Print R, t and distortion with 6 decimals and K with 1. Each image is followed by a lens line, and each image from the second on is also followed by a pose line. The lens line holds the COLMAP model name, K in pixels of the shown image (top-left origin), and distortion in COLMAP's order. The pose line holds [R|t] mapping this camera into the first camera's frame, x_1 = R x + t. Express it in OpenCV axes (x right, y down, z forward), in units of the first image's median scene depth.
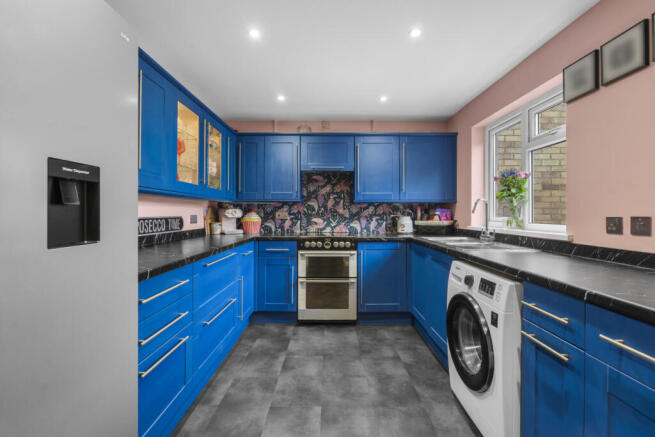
lens RADIAL K [[289.2, 0, 329.9], [0, 289.2, 211.2], [0, 0, 1]] dist [-0.001791, -0.000299]
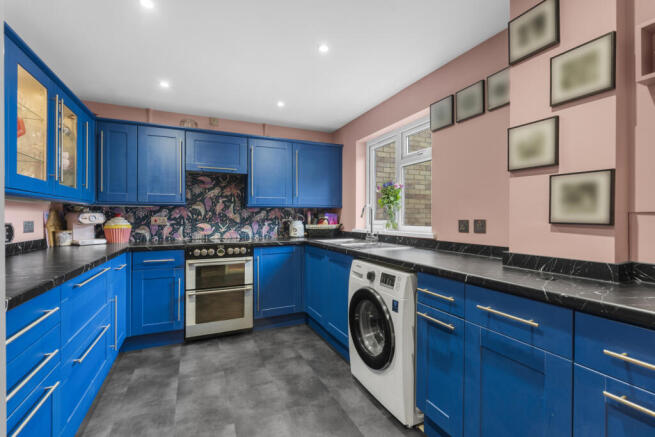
lens RADIAL K [[289.2, 0, 328.3], [0, 289.2, 217.3], [0, 0, 1]] dist [-0.001791, -0.000299]
pose [[0.908964, -0.003269, 0.416863, -0.104060], [0.000677, 0.999980, 0.006367, -0.001128], [-0.416875, -0.005505, 0.908947, 0.015163]]
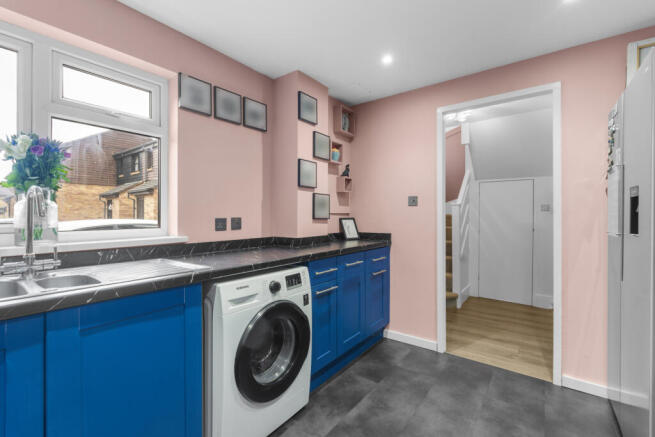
lens RADIAL K [[289.2, 0, 324.4], [0, 289.2, 216.7], [0, 0, 1]] dist [-0.001791, -0.000299]
pose [[-0.787328, -0.006576, 0.616499, -0.156067], [-0.005616, 0.999978, 0.003494, 0.002816], [-0.616508, -0.000711, -0.787348, 1.110961]]
